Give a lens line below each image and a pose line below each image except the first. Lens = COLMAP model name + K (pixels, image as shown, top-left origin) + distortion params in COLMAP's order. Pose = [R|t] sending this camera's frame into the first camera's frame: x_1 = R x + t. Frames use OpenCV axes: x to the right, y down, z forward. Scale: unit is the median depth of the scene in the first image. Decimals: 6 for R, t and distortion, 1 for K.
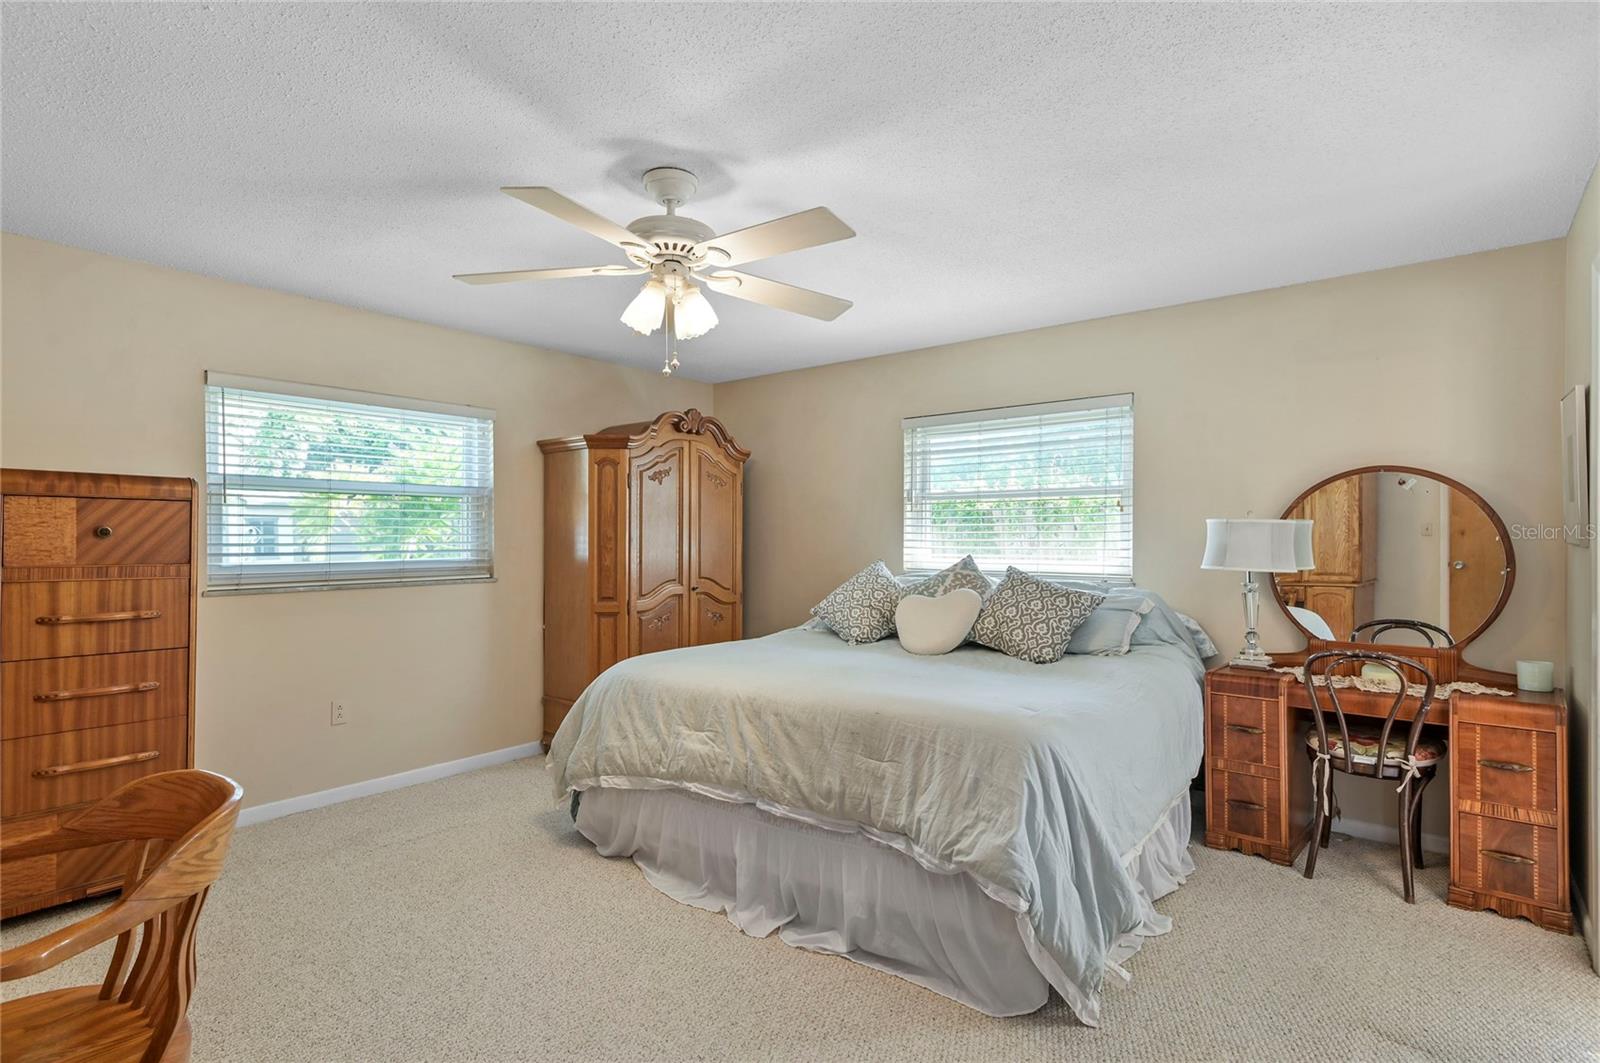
lens RADIAL K [[790.7, 0, 796.4], [0, 790.7, 531.1], [0, 0, 1]] dist [0.019168, -0.008026]
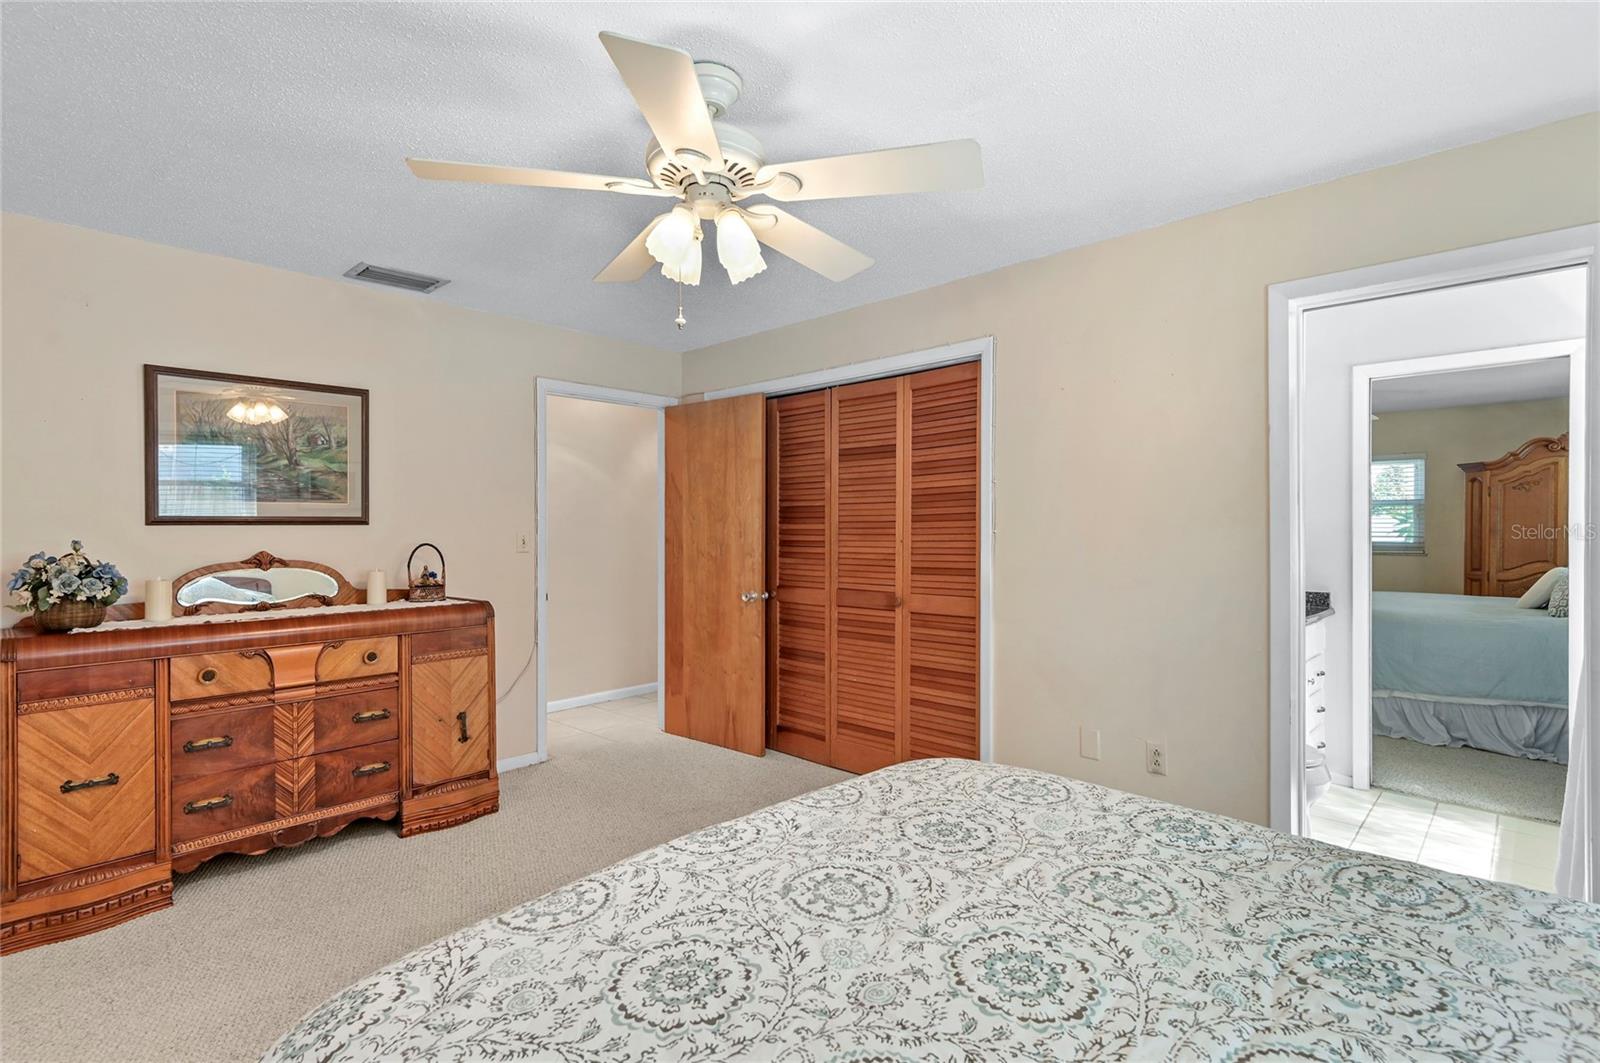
lens RADIAL K [[767.6, 0, 803.2], [0, 767.6, 528.4], [0, 0, 1]] dist [0.022753, -0.002101]
pose [[-0.060412, -0.000457, -0.998173, 1.270959], [0.005083, 0.999987, -0.000765, 0.000378], [0.998161, -0.005120, -0.060408, -0.189027]]
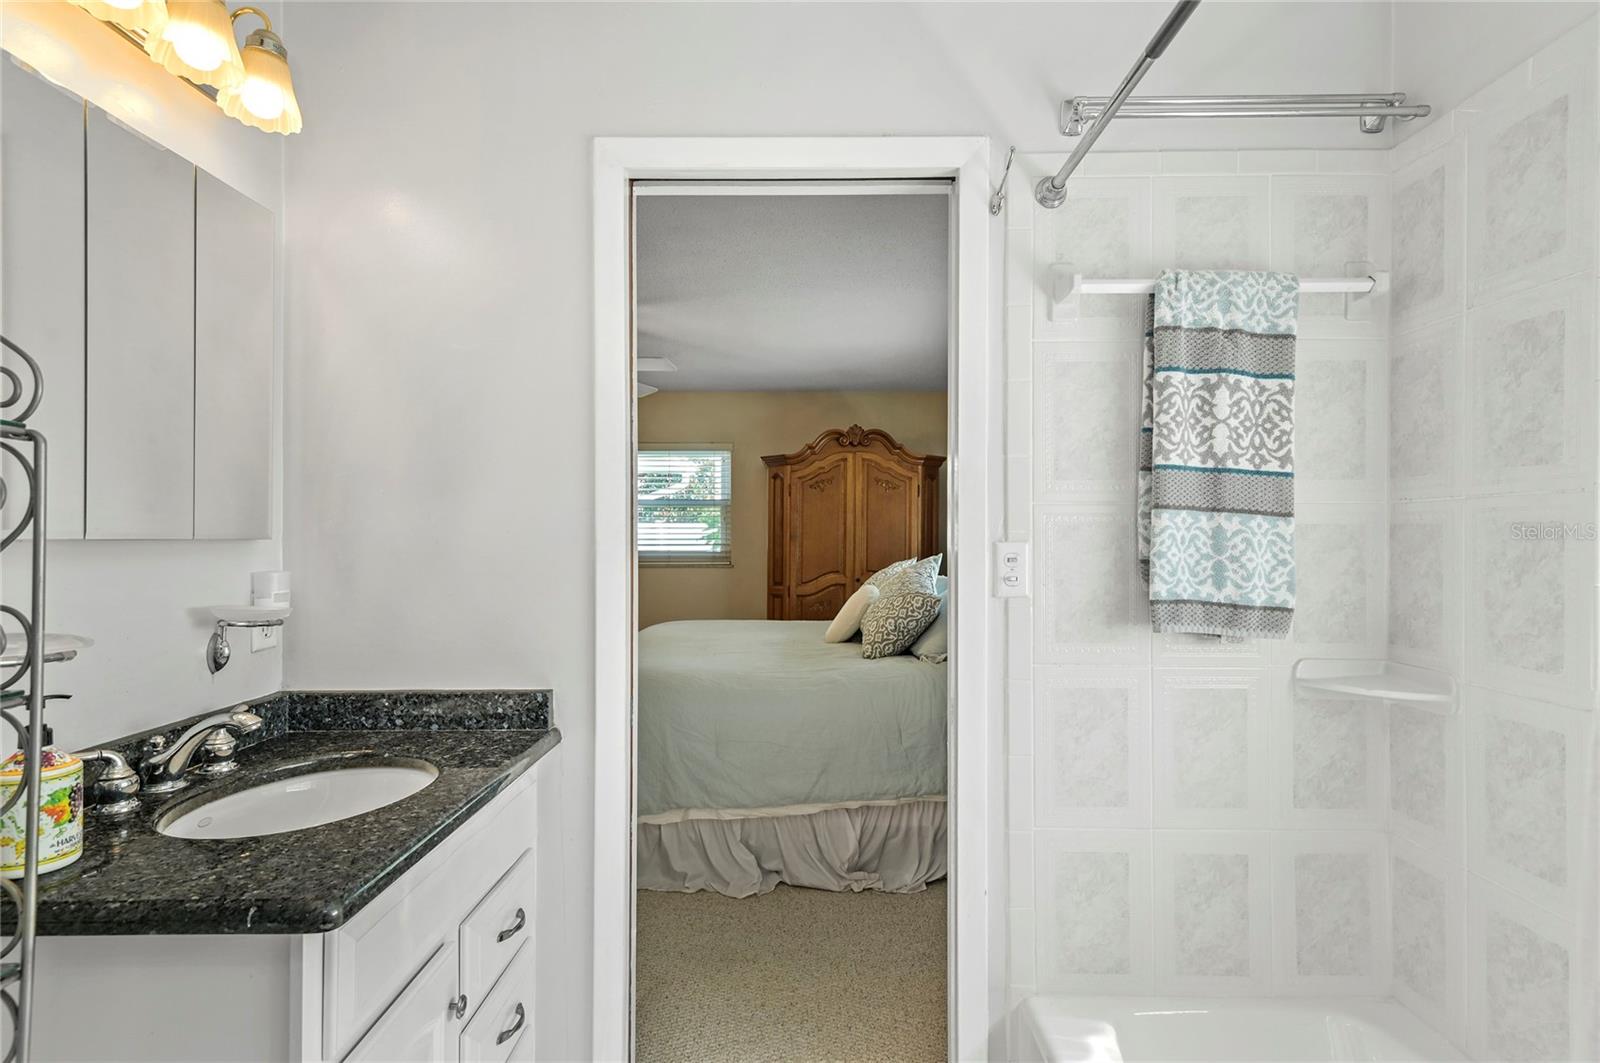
lens RADIAL K [[790.7, 0, 801.6], [0, 790.7, 531.4], [0, 0, 1]] dist [0.019168, -0.008026]
pose [[0.645872, -0.004004, -0.763435, 0.717931], [0.005181, 0.999986, -0.000861, 0.002523], [0.763428, -0.003400, 0.645884, 0.201086]]
